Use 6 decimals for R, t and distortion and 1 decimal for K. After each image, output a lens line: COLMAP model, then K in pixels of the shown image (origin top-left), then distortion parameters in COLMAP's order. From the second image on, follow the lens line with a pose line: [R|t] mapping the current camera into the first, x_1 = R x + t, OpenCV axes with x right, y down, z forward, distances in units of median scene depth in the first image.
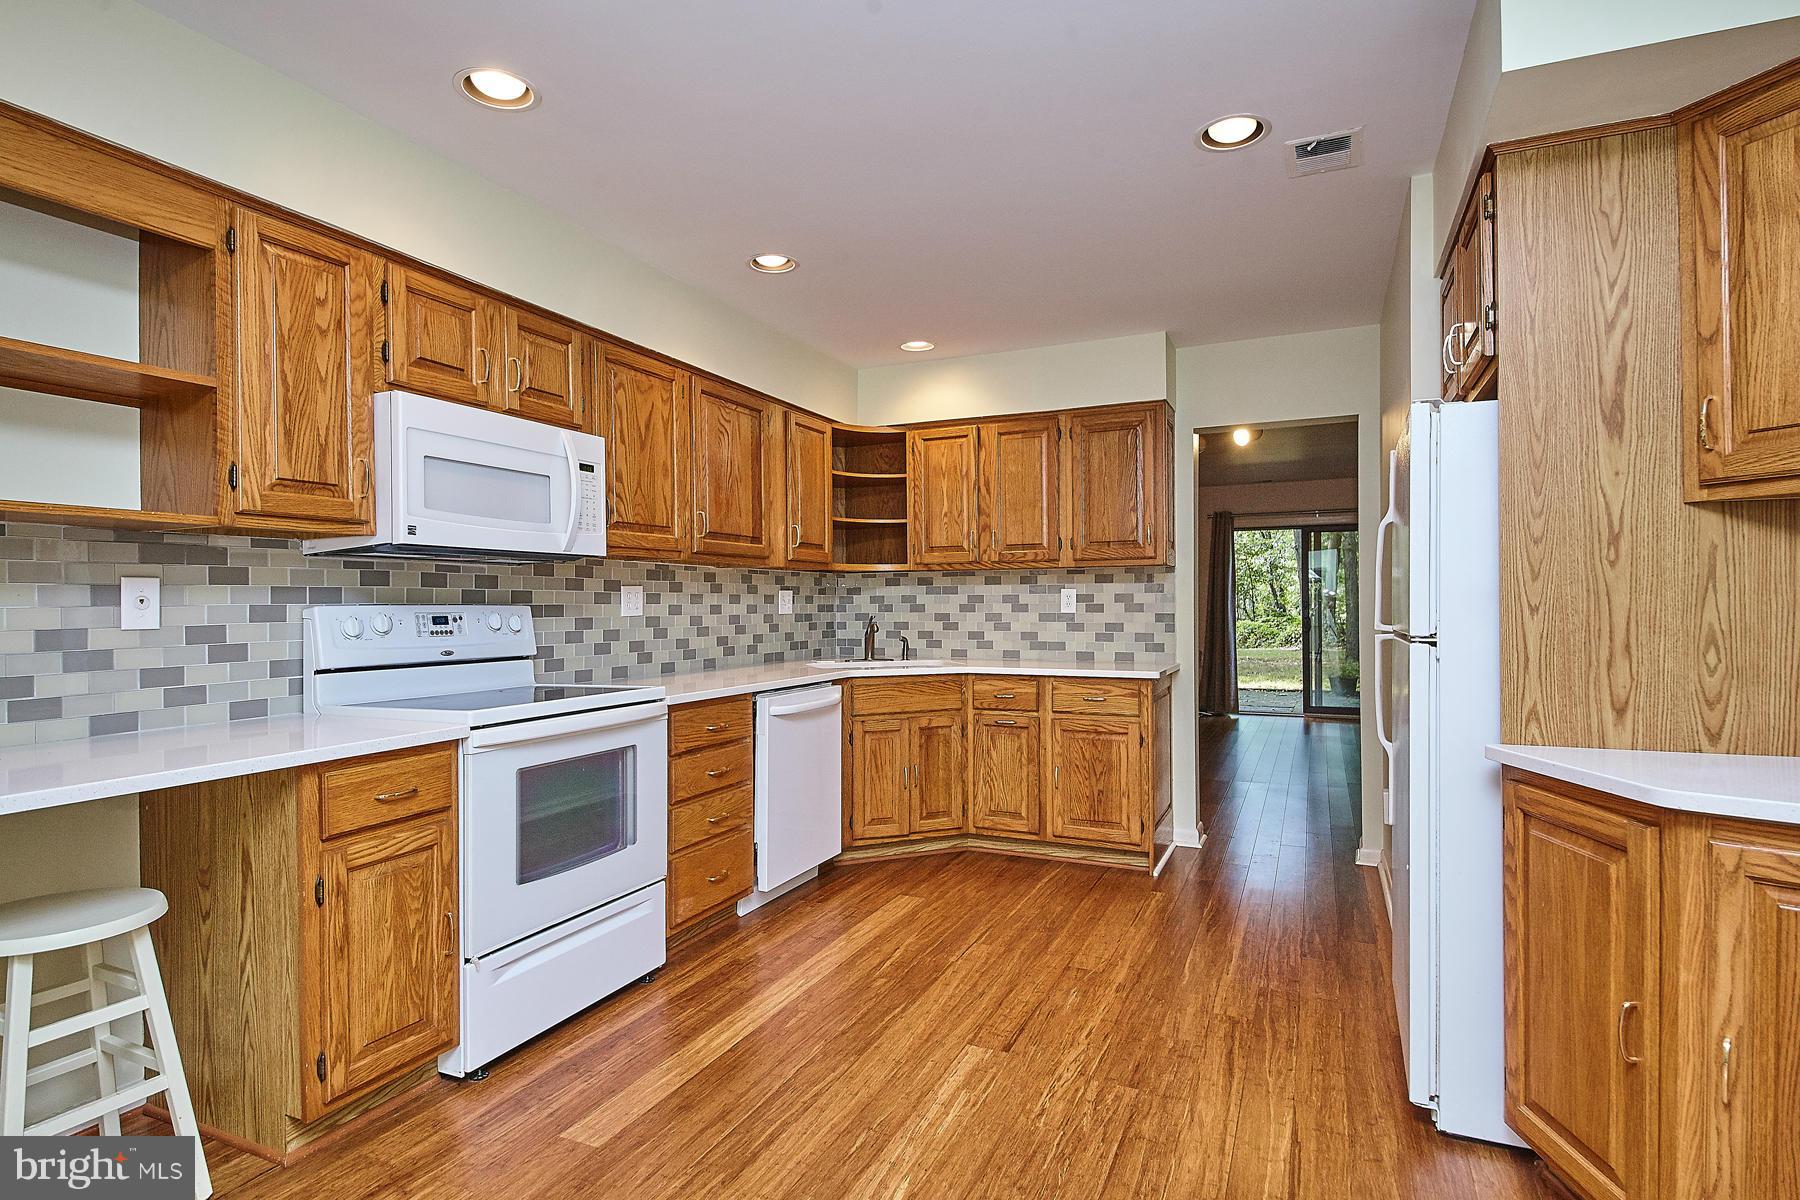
lens RADIAL K [[920.1, 0, 901.4], [0, 920.1, 599.6], [0, 0, 1]] dist [0.051062, -0.044496]
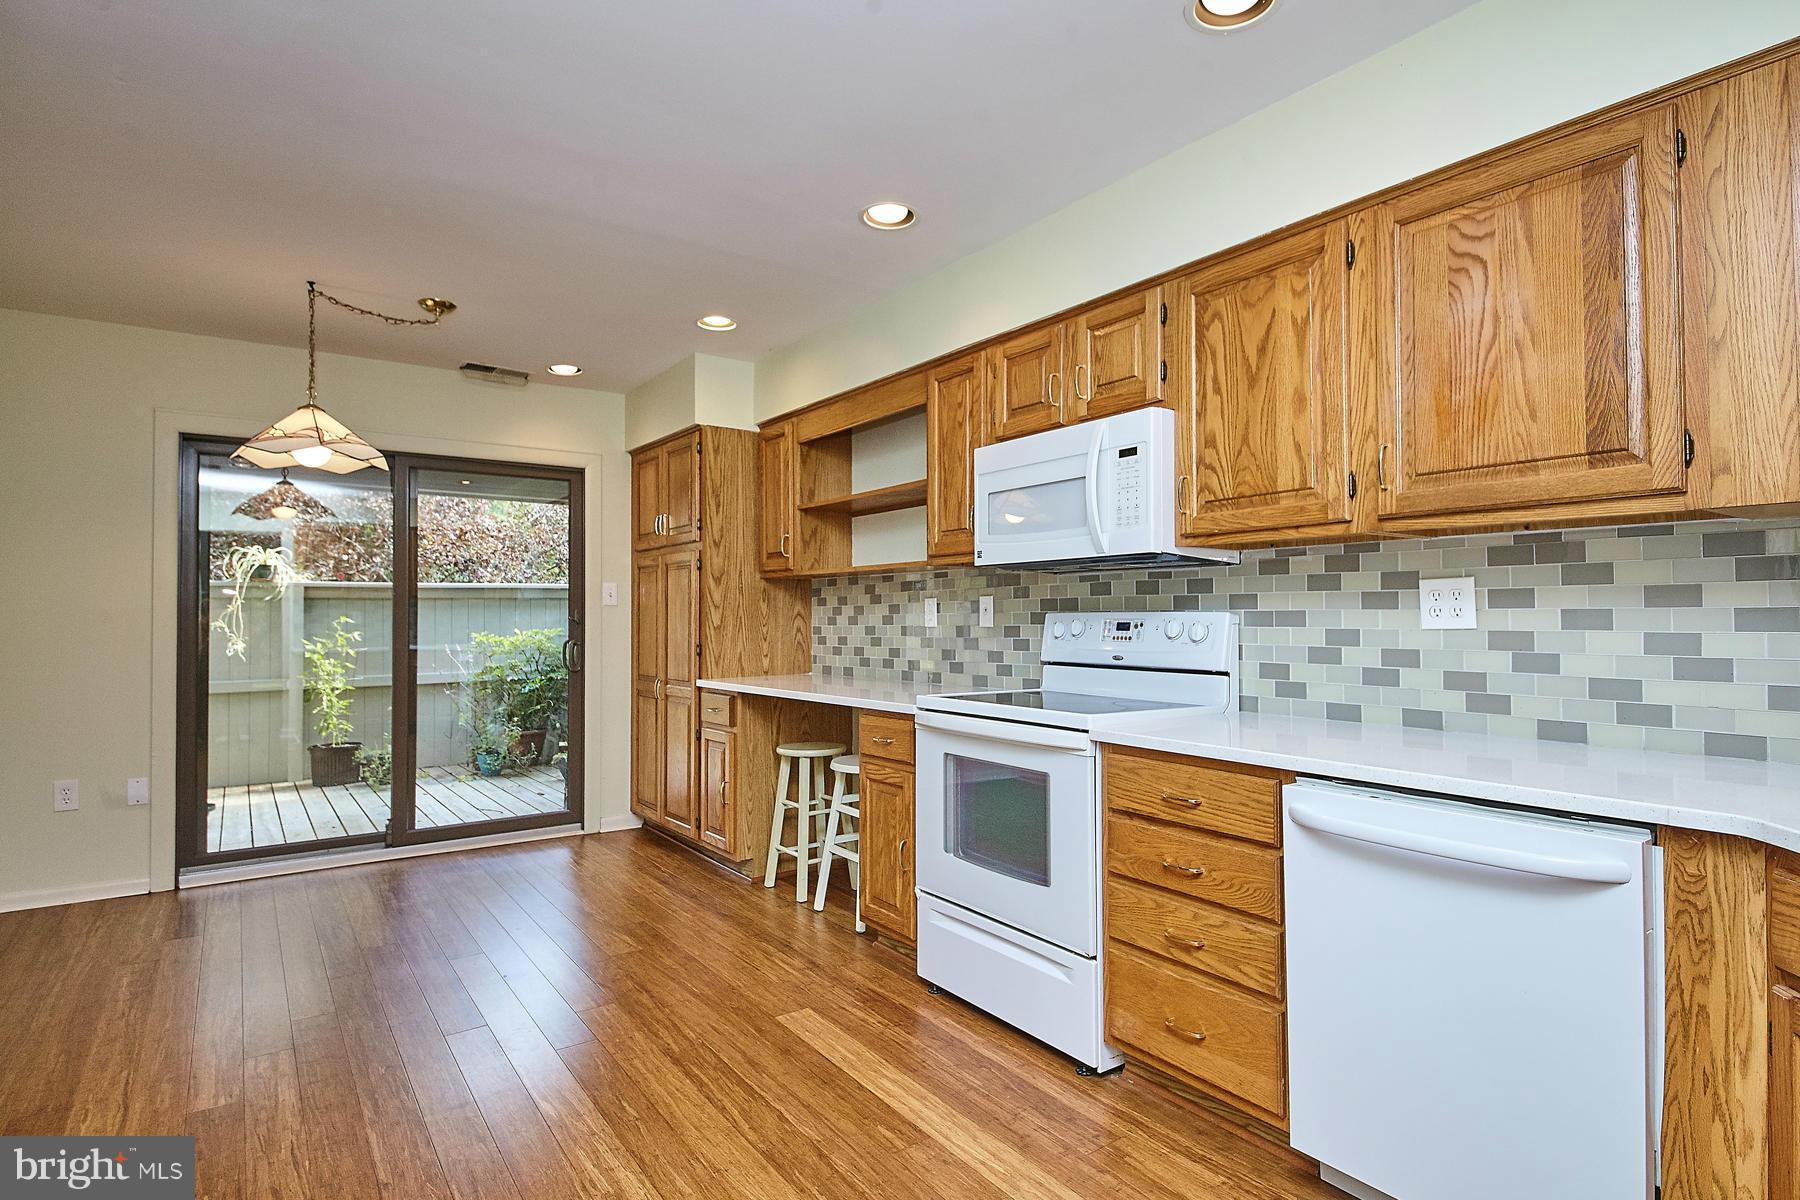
lens RADIAL K [[920.1, 0, 901.4], [0, 920.1, 599.6], [0, 0, 1]] dist [0.051062, -0.044496]
pose [[-0.502177, -0.007242, -0.864735, 0.437812], [0.012515, 0.999799, -0.015642, 0.004304], [0.864674, -0.018677, -0.501985, 1.081199]]
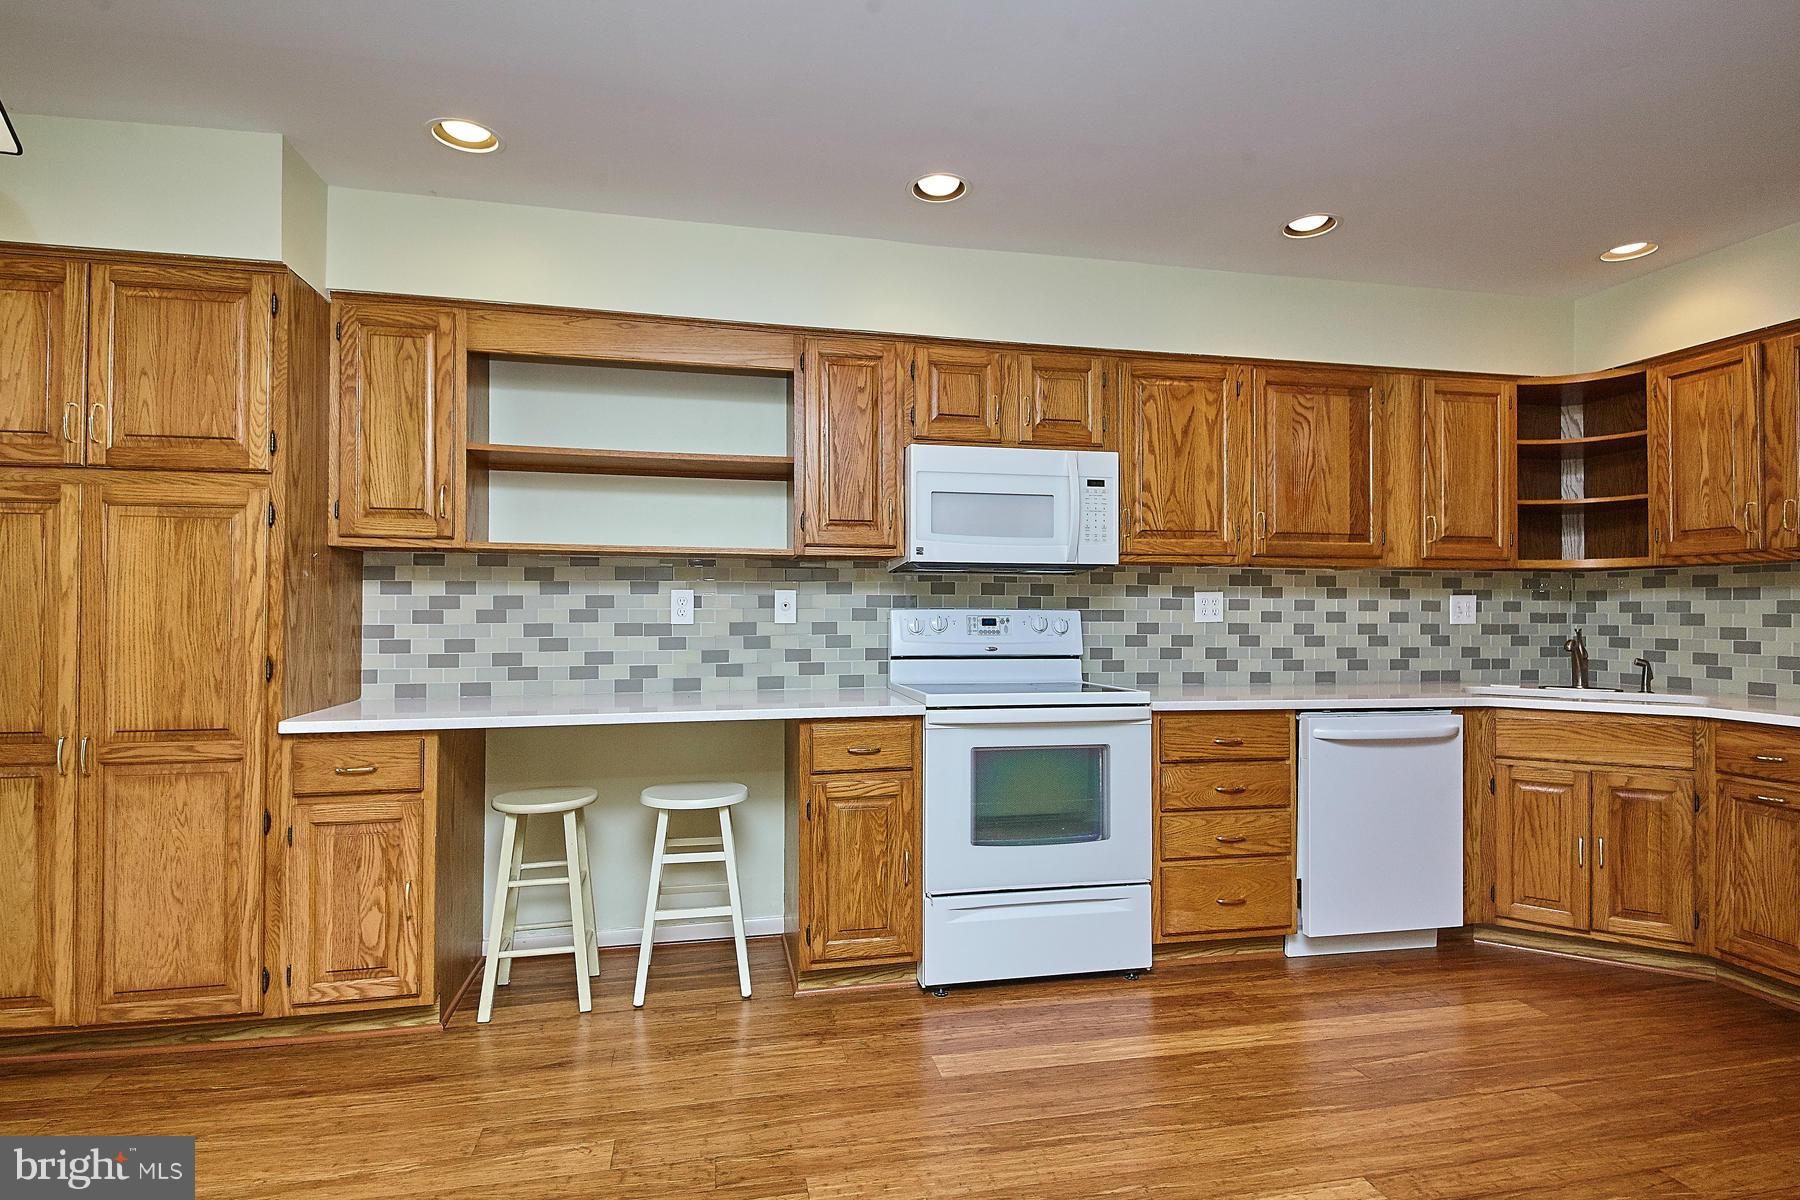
lens RADIAL K [[920.1, 0, 901.4], [0, 920.1, 599.6], [0, 0, 1]] dist [0.051062, -0.044496]
pose [[0.591734, -0.002034, -0.806131, 0.339835], [-0.002985, 0.999984, -0.004714, -0.000882], [0.806128, 0.005196, 0.591719, 0.158479]]
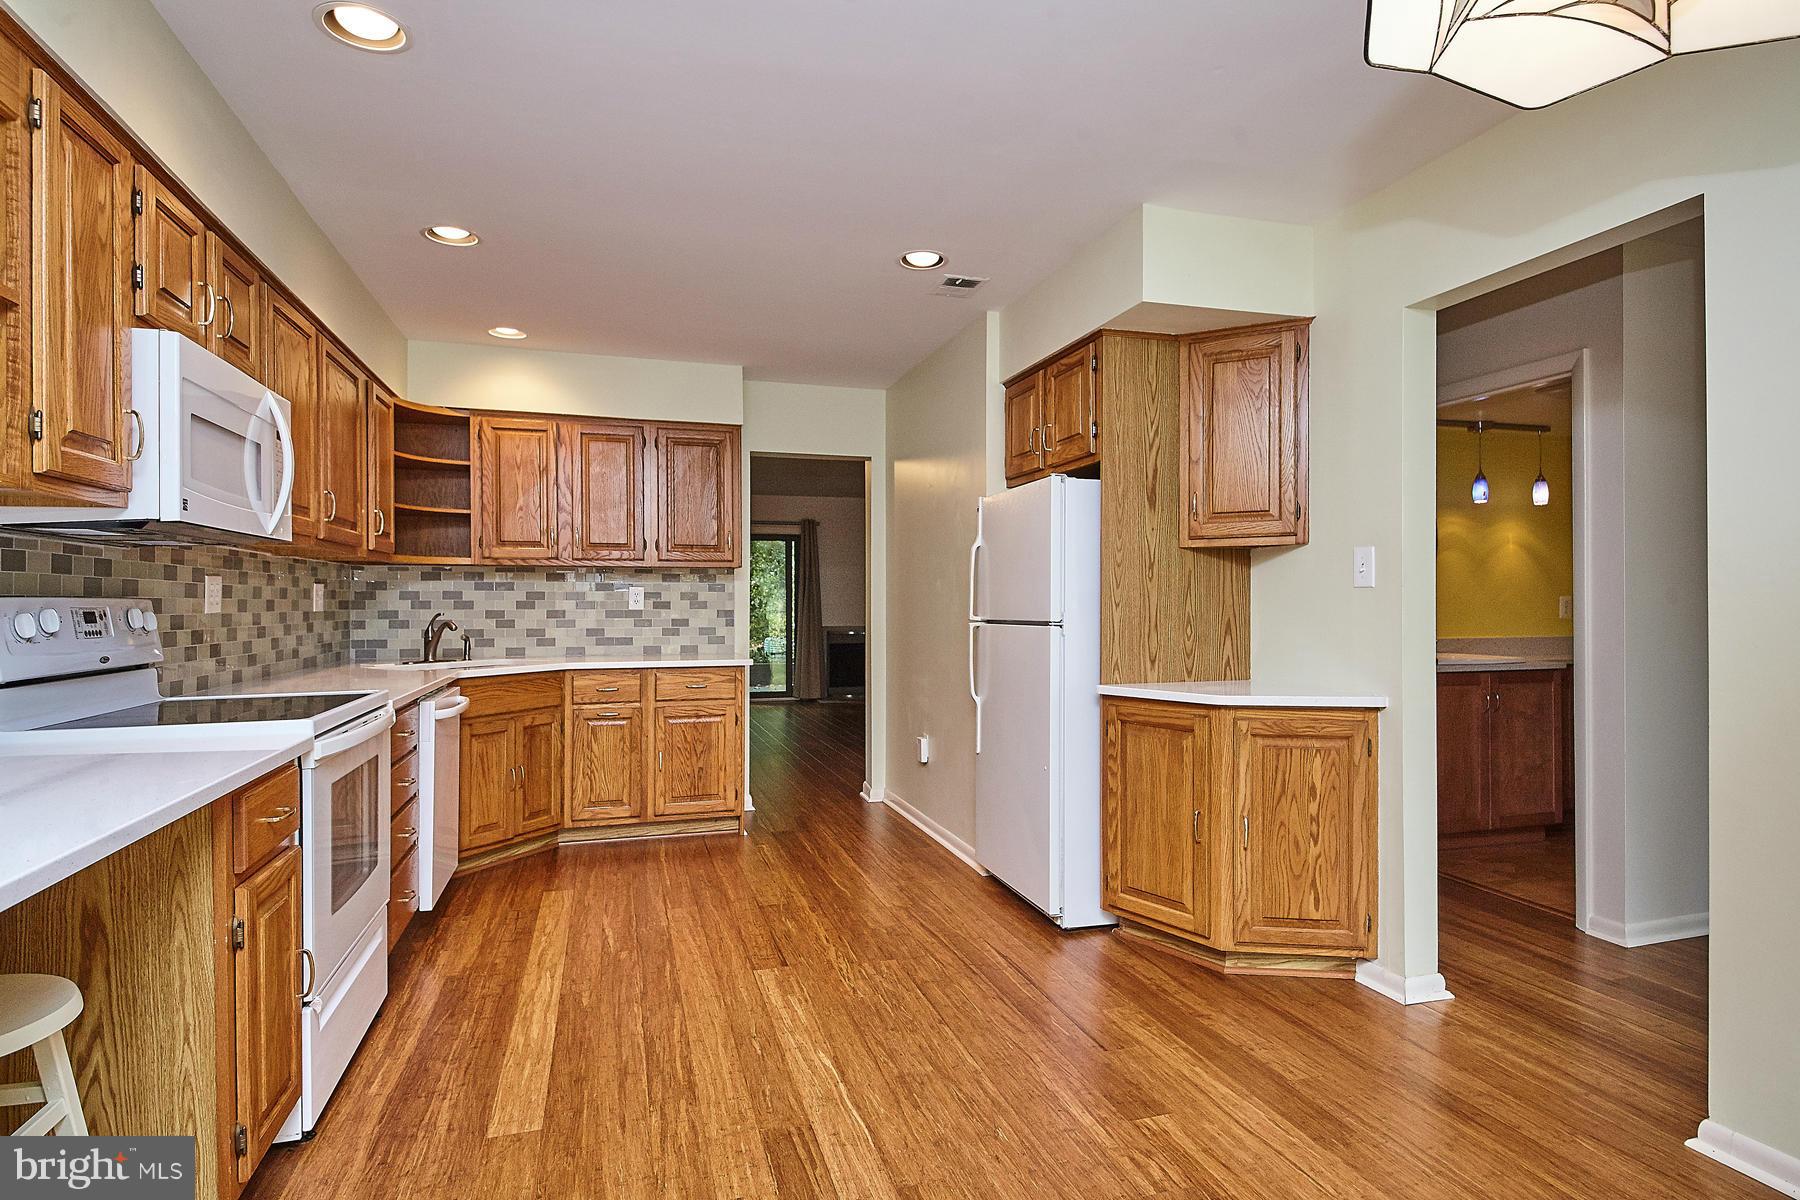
lens RADIAL K [[946.2, 0, 900.0], [0, 946.2, 600.0], [0, 0, 1]] dist [0.051467, -0.048073]
pose [[0.750840, 0.006114, 0.660455, -0.427381], [-0.007097, 0.999974, -0.001189, 0.003539], [-0.660445, -0.003794, 0.750864, -0.027216]]
